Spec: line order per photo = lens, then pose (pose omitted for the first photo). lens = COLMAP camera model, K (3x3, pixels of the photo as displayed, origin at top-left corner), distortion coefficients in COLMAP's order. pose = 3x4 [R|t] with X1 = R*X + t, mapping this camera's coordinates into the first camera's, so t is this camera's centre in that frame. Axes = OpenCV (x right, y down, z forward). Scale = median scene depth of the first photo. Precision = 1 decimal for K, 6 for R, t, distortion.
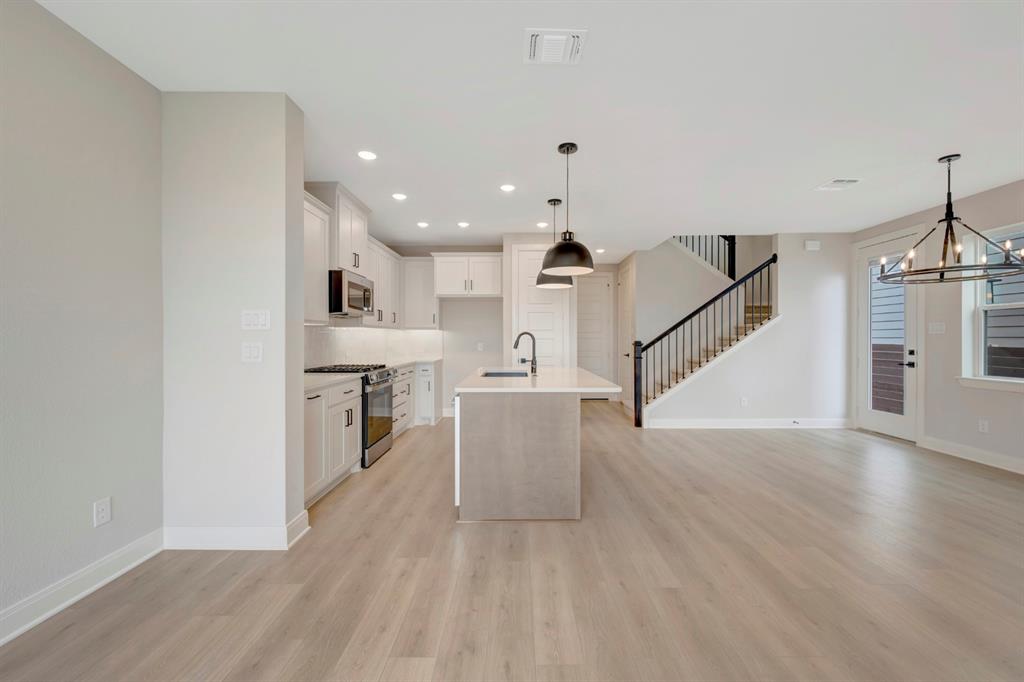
lens RADIAL K [[405.1, 0, 516.6], [0, 405.1, 339.5], [0, 0, 1]] dist [0.000937, -0.000788]
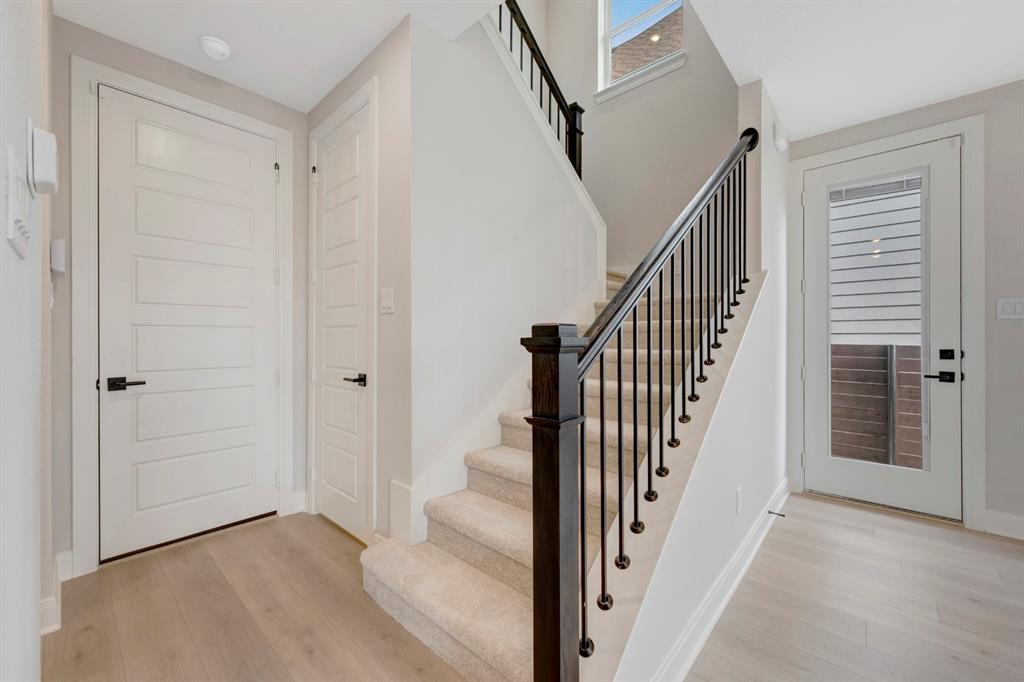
lens RADIAL K [[405.1, 0, 517.8], [0, 405.1, 339.6], [0, 0, 1]] dist [0.000937, -0.000788]
pose [[0.664942, 0.000138, 0.746895, 0.168759], [0.000226, 1.000000, -0.000387, 0.011294], [-0.746895, 0.000426, 0.664942, 0.973648]]
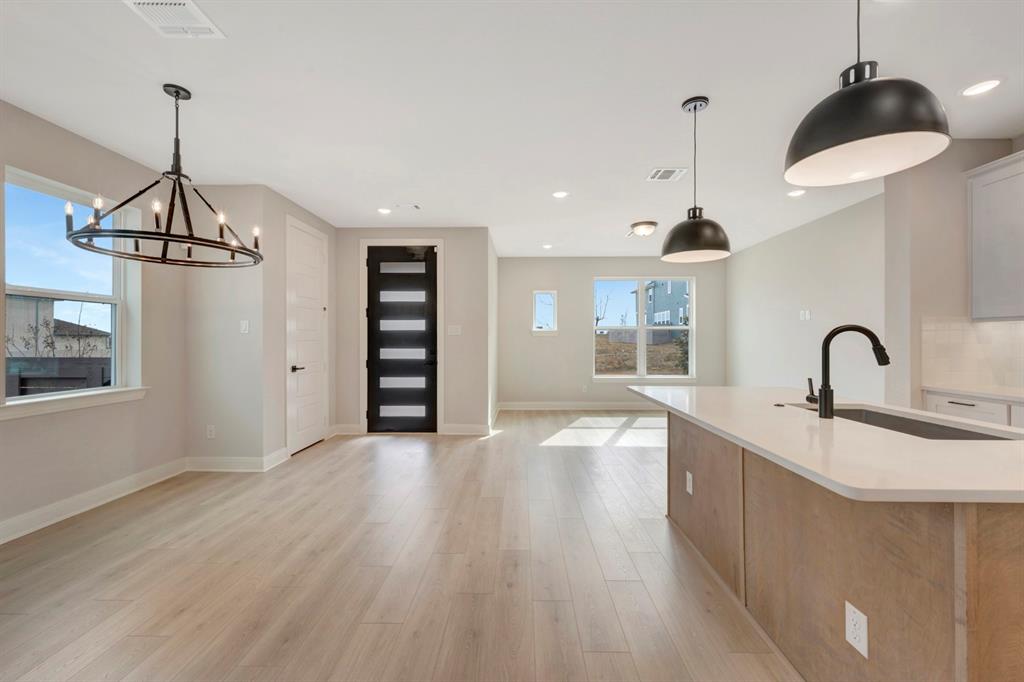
lens RADIAL K [[405.1, 0, 517.0], [0, 405.1, 338.5], [0, 0, 1]] dist [0.000937, -0.000788]
pose [[-0.999967, -0.001255, 0.008049, 0.281121], [-0.001246, 0.999999, 0.001100, -0.003703], [-0.008050, 0.001090, -0.999967, 1.073686]]
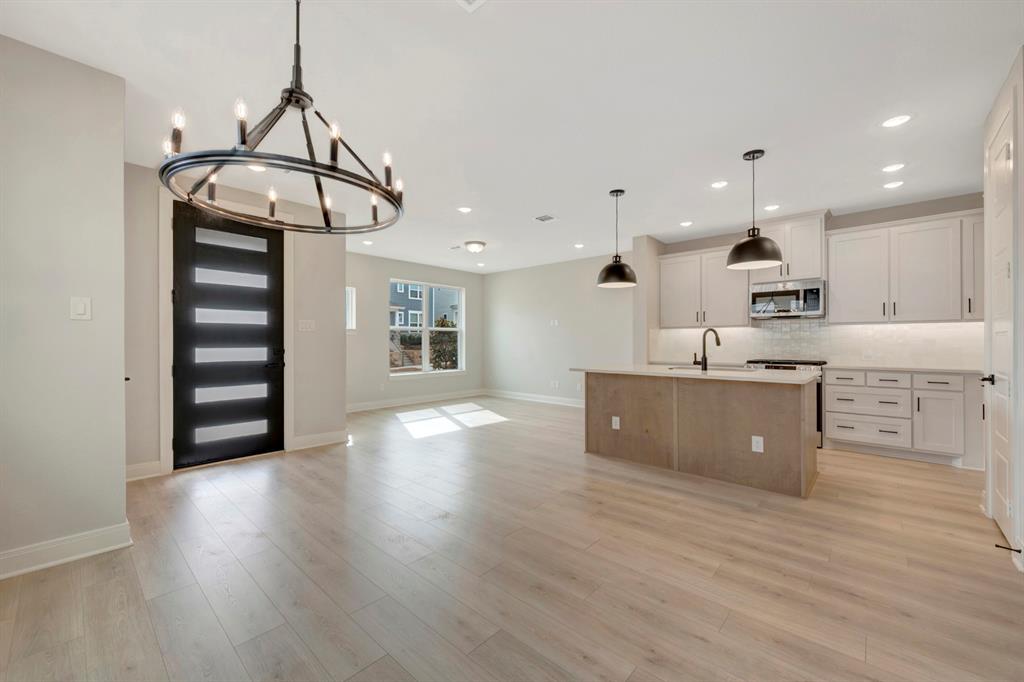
lens RADIAL K [[405.1, 0, 518.1], [0, 405.1, 340.7], [0, 0, 1]] dist [0.000937, -0.000788]
pose [[-0.663722, -0.003056, -0.747973, 0.791456], [-0.001787, 0.999995, -0.002500, 0.010496], [0.747977, -0.000323, -0.663725, 0.972103]]
